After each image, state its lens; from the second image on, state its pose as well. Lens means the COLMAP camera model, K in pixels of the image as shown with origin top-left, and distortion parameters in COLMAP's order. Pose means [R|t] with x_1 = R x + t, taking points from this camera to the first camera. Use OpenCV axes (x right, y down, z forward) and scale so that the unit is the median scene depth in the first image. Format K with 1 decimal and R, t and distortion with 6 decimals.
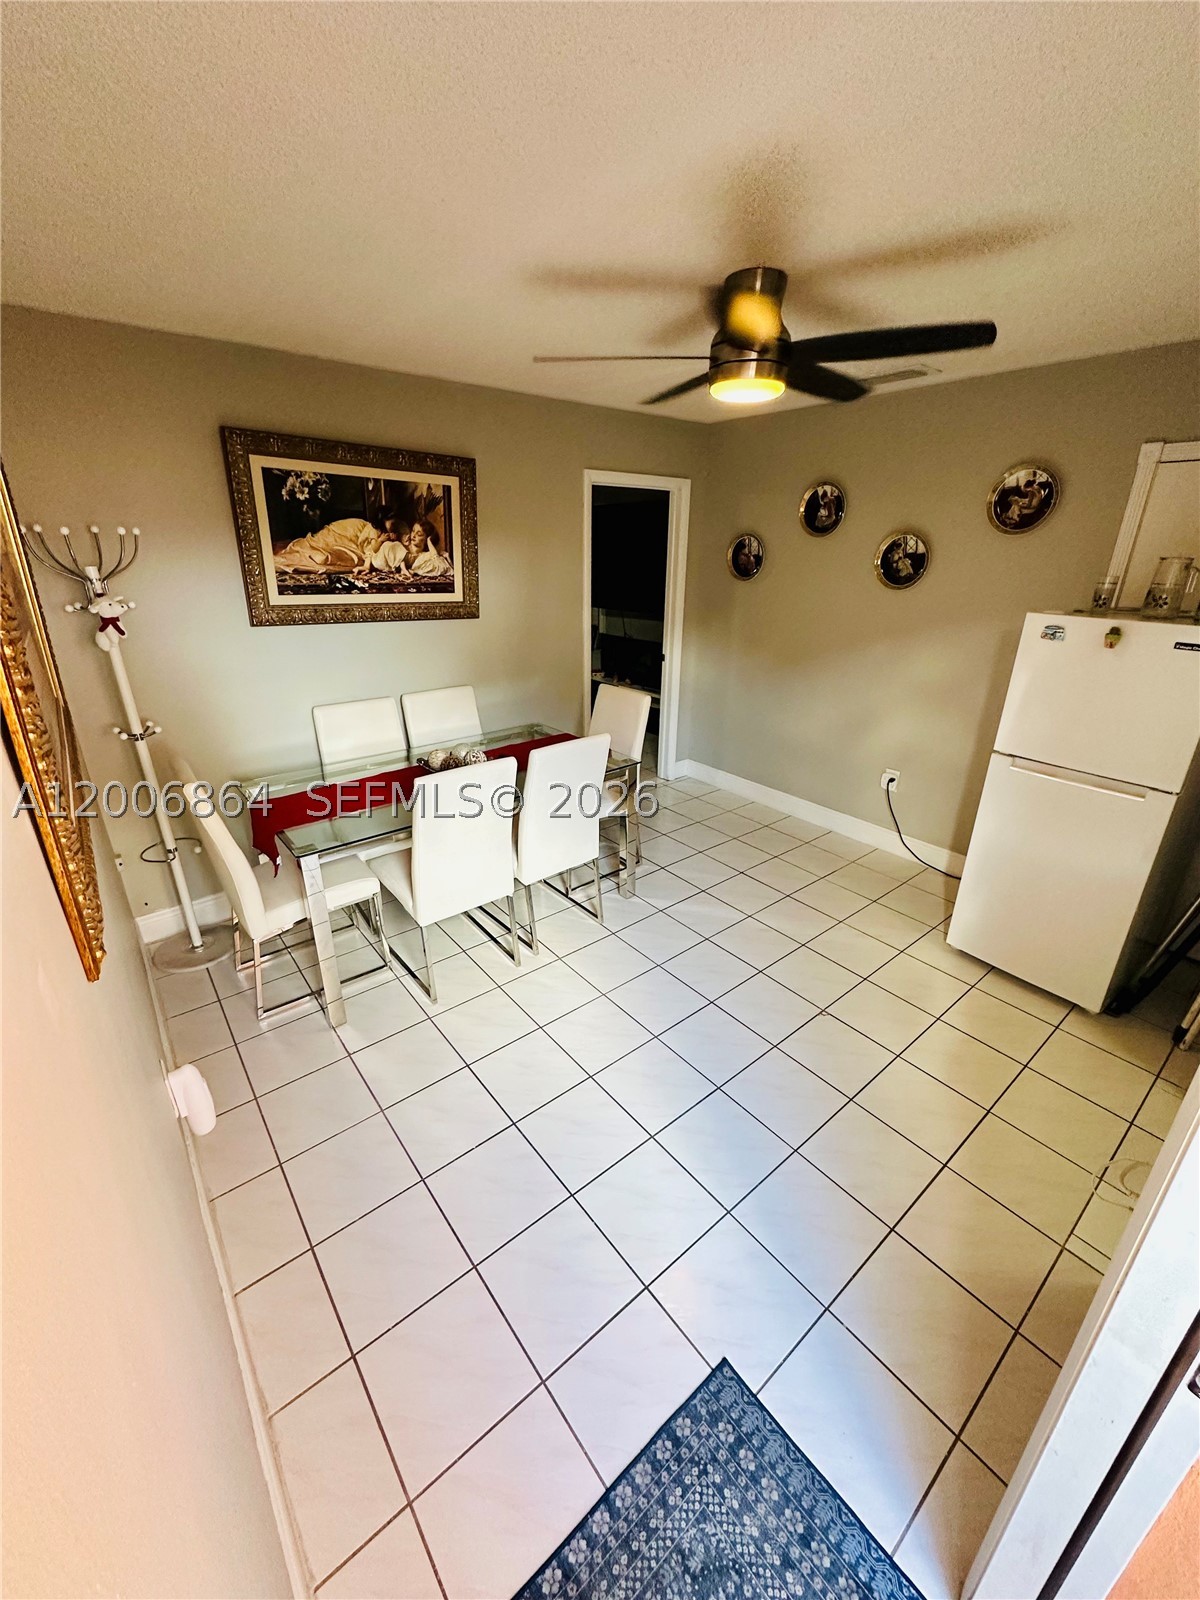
lens RADIAL K [[643.4, 0, 604.8], [0, 643.4, 796.6], [0, 0, 1]] dist [0.004631, 0.000473]
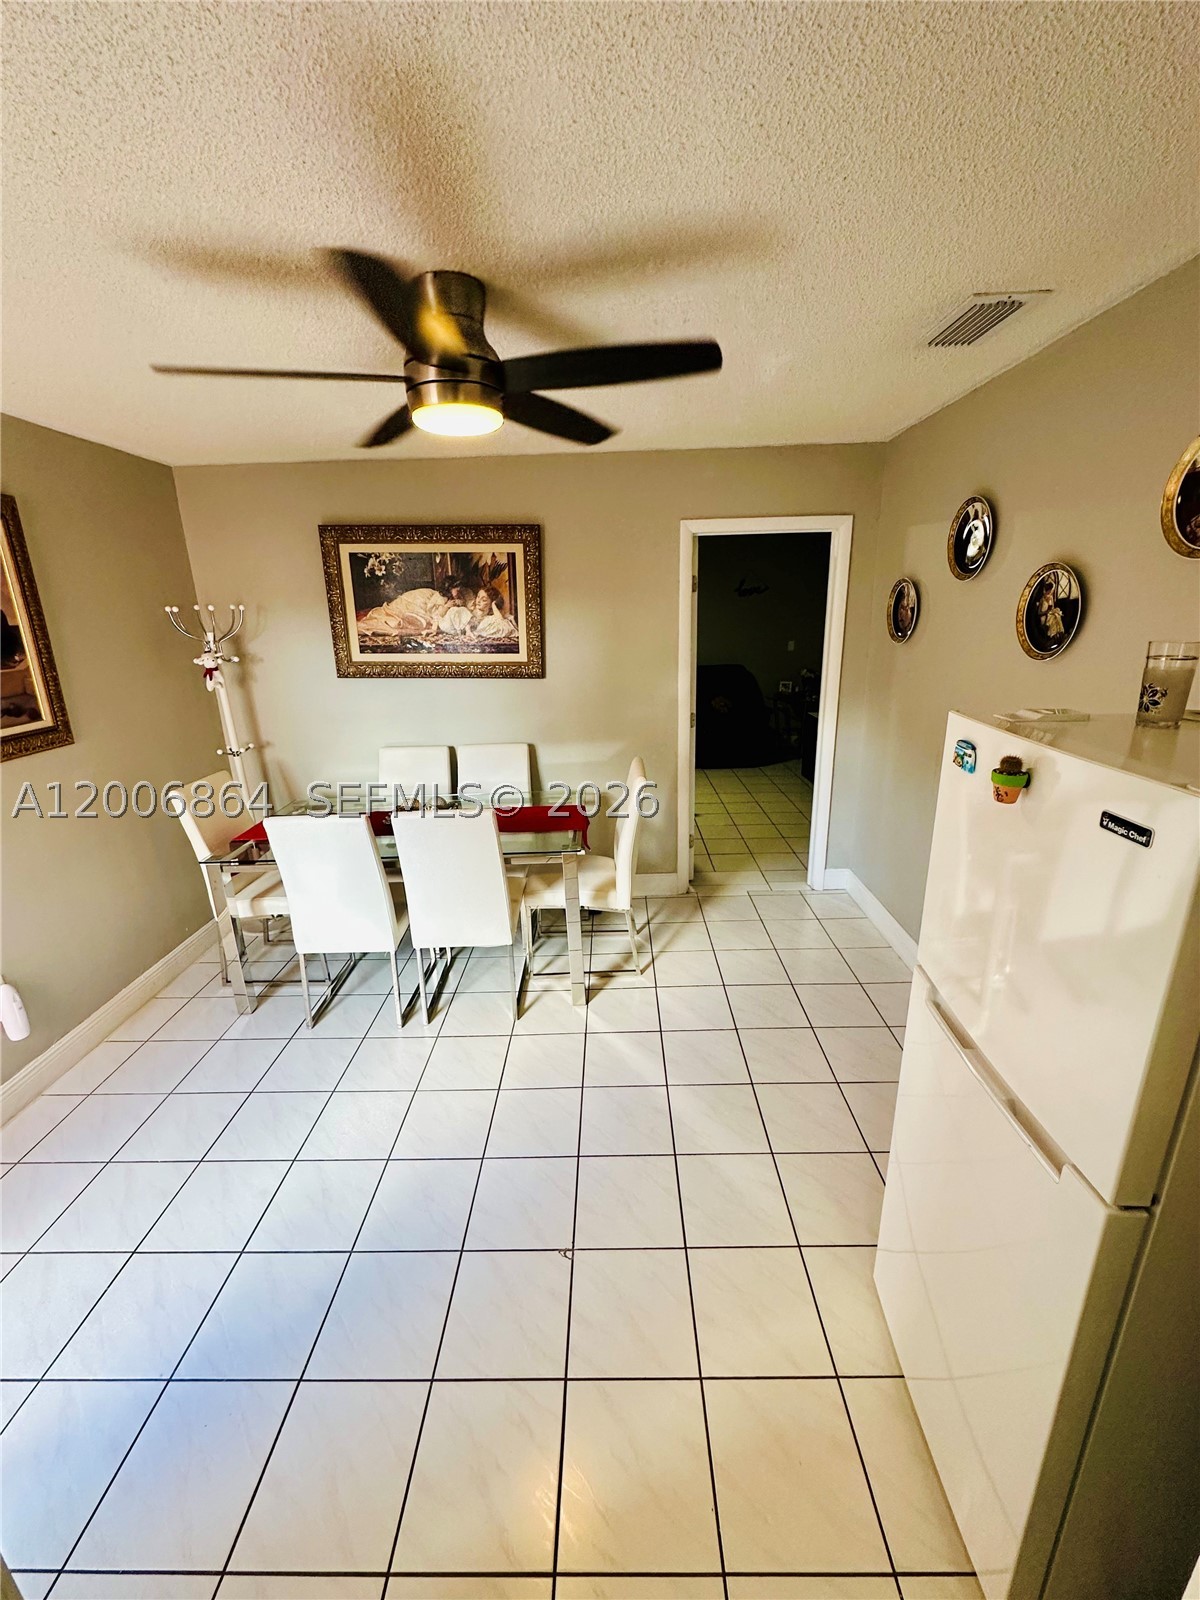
lens RADIAL K [[643.4, 0, 602.8], [0, 643.4, 799.6], [0, 0, 1]] dist [0.004631, 0.000473]
pose [[0.765730, 0.157134, -0.623672, 0.597562], [-0.204870, 0.978777, -0.004932, -0.121193], [0.609660, 0.131548, 0.781671, 0.339818]]
